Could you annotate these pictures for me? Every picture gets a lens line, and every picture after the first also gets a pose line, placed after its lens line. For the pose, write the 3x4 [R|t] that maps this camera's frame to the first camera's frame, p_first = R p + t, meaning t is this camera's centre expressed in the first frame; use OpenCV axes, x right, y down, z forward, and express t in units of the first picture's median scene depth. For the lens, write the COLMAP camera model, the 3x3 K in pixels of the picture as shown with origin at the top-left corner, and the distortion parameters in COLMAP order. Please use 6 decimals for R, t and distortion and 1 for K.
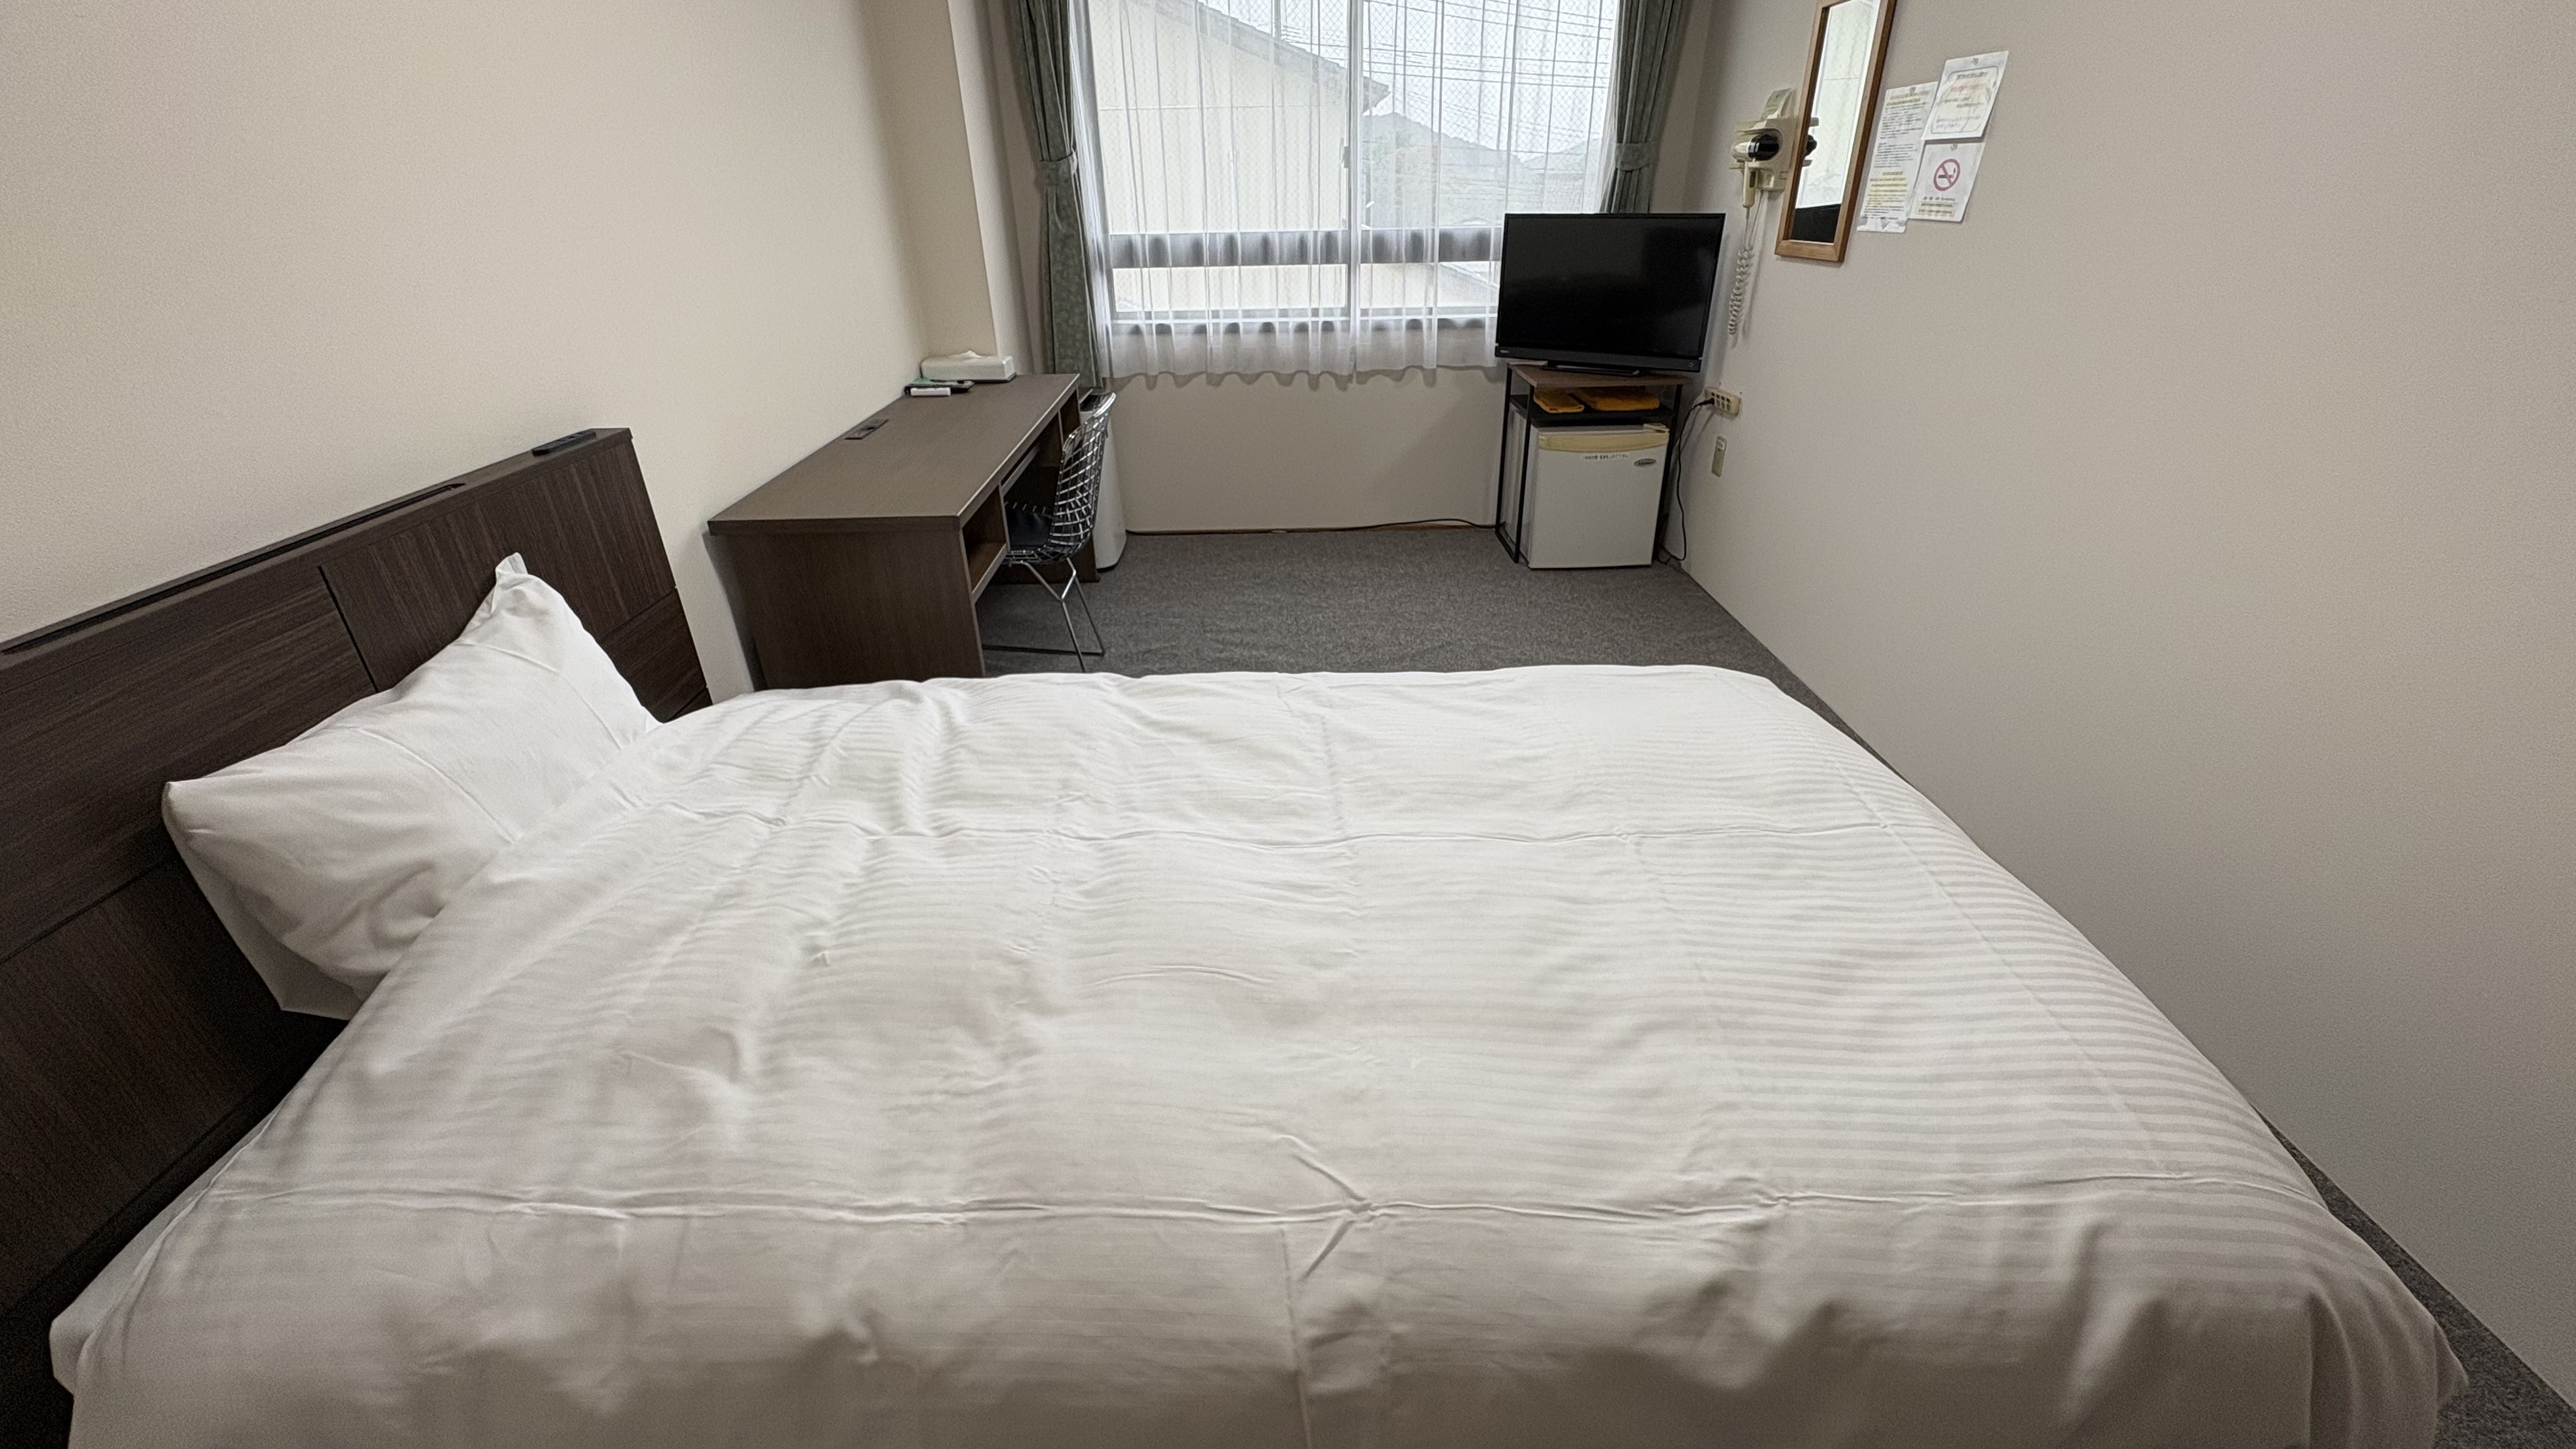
lens RADIAL K [[1019.9, 0, 1288.0], [0, 1019.9, 724.5], [0, 0, 1]] dist [0.010718, -0.000033]
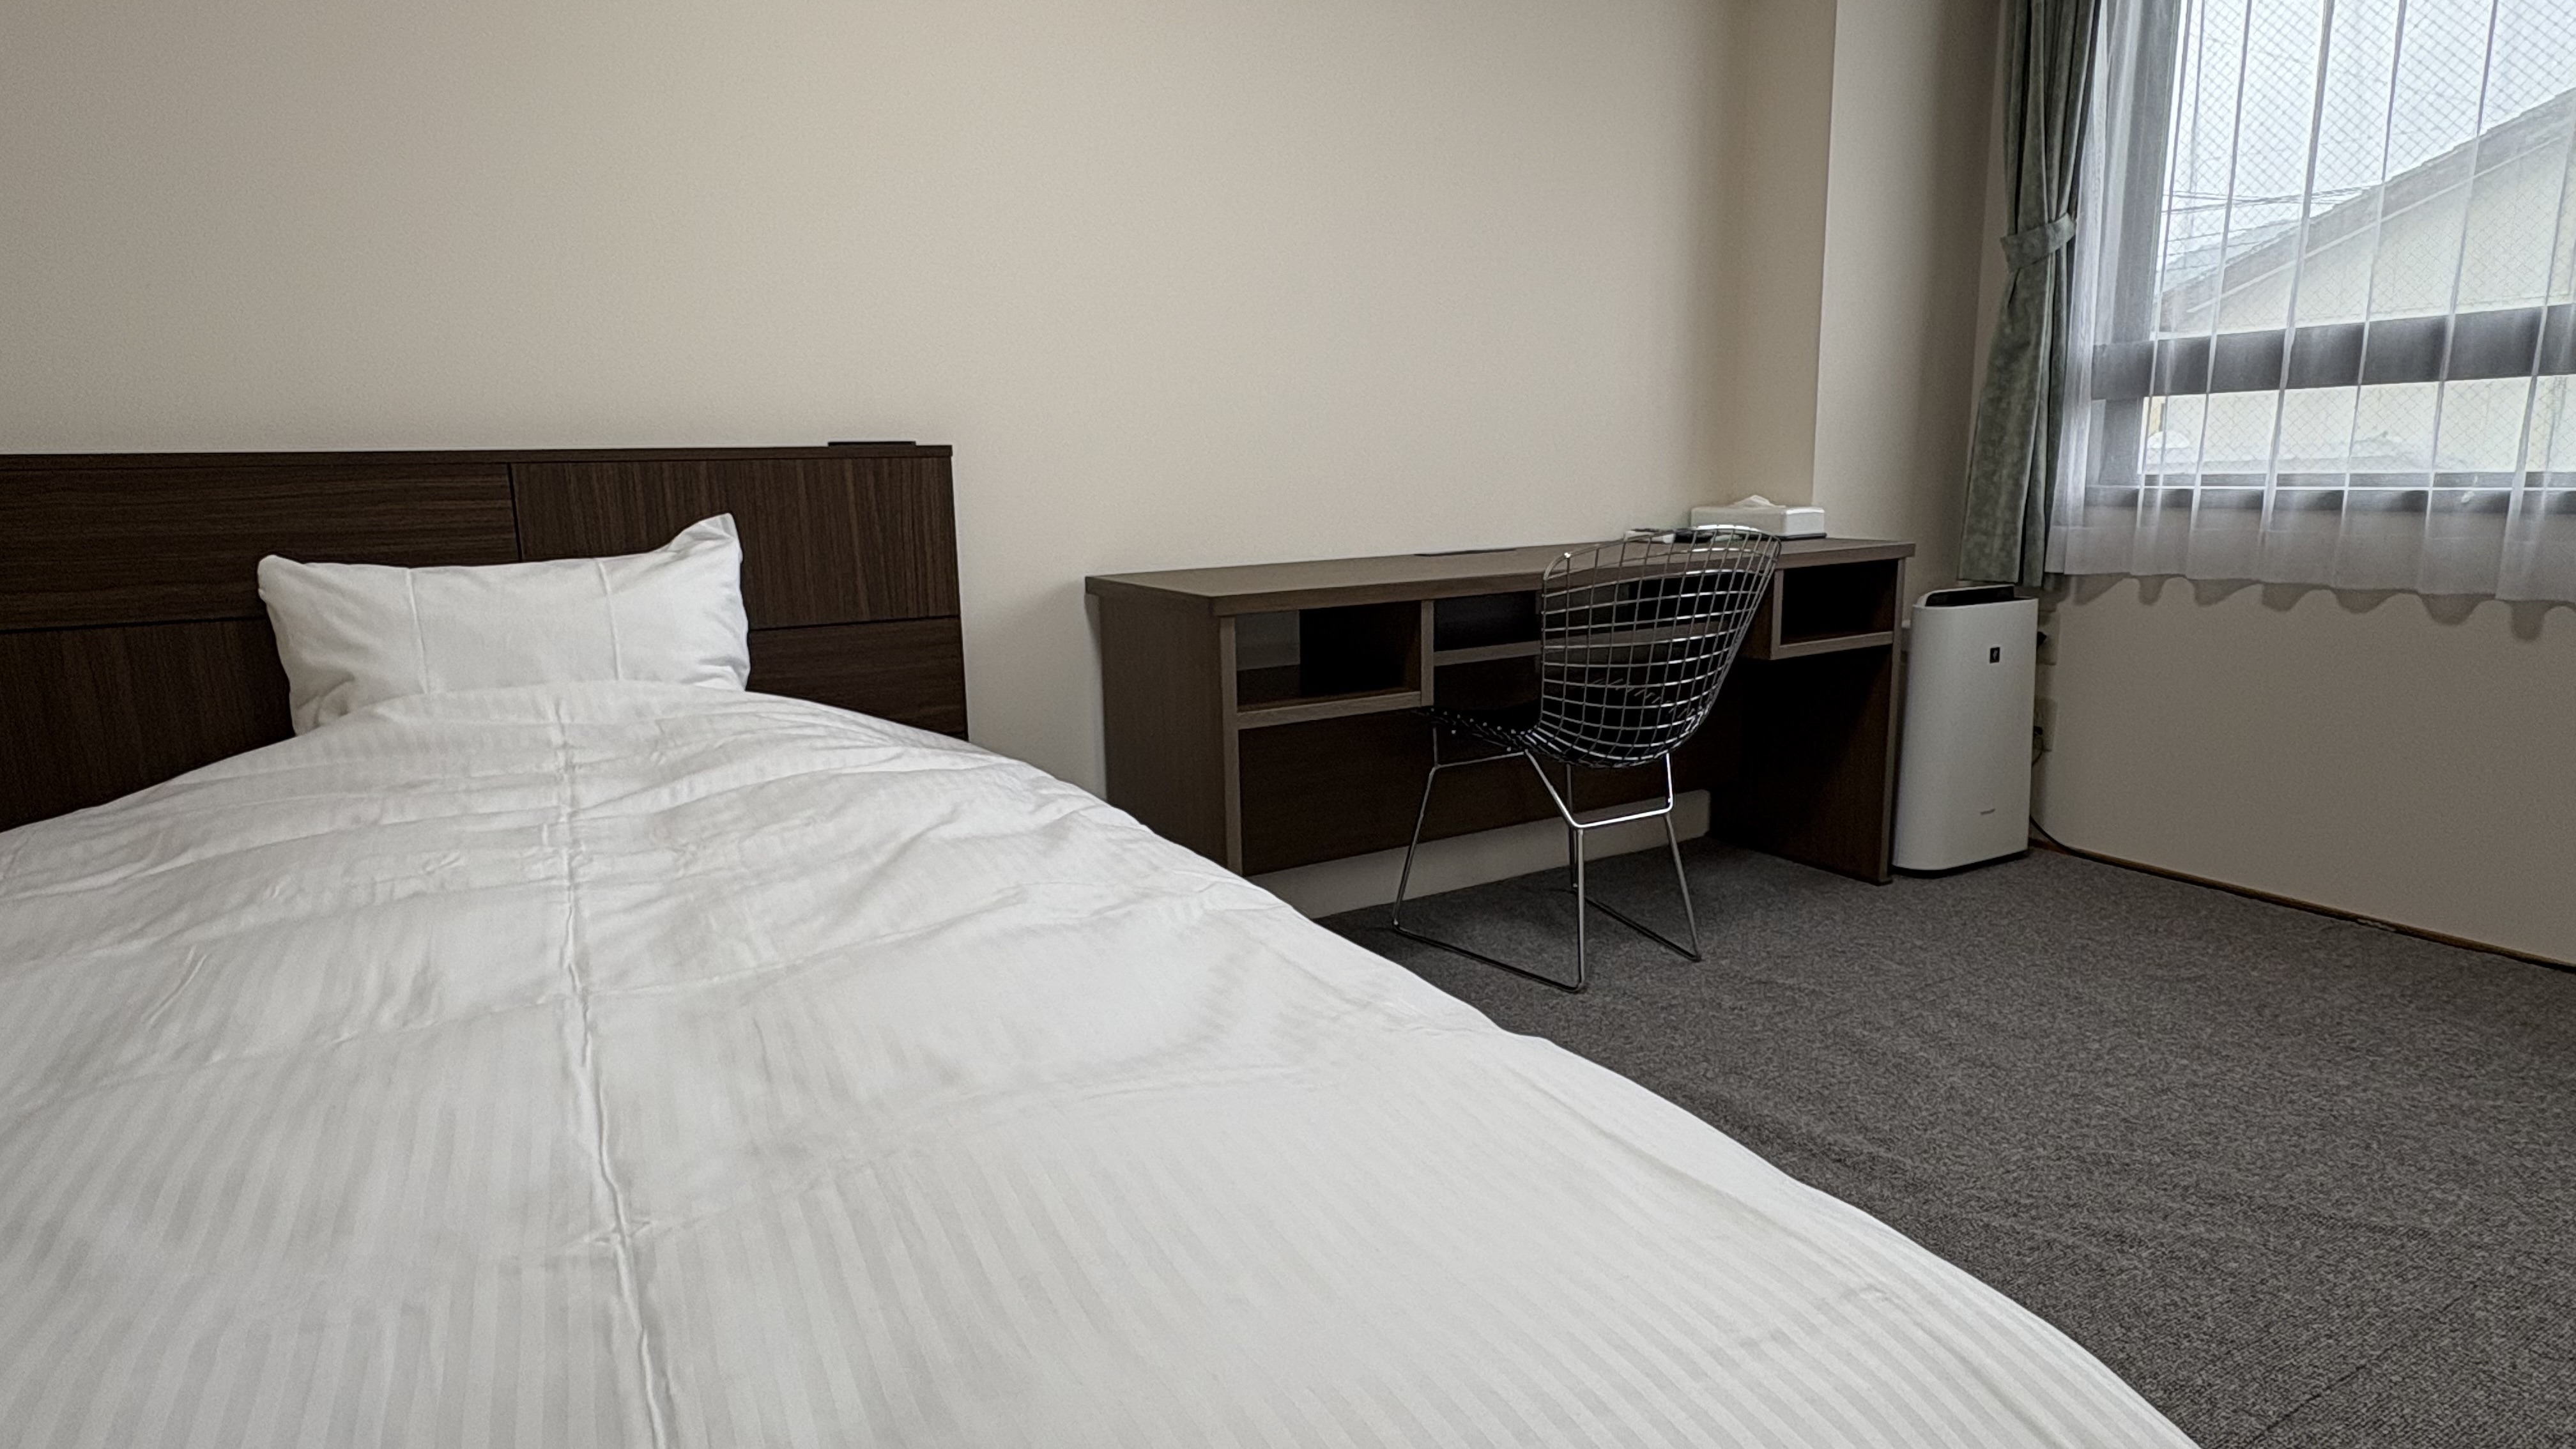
lens RADIAL K [[1369.2, 0, 1288.0], [0, 1369.2, 724.5], [0, 0, 1]] dist [-0.001157, -0.000278]
pose [[0.480070, 0.171875, -0.860228, 0.444170], [-0.403579, 0.913952, -0.042618, -0.076820], [0.778882, 0.367630, 0.508126, 0.440440]]
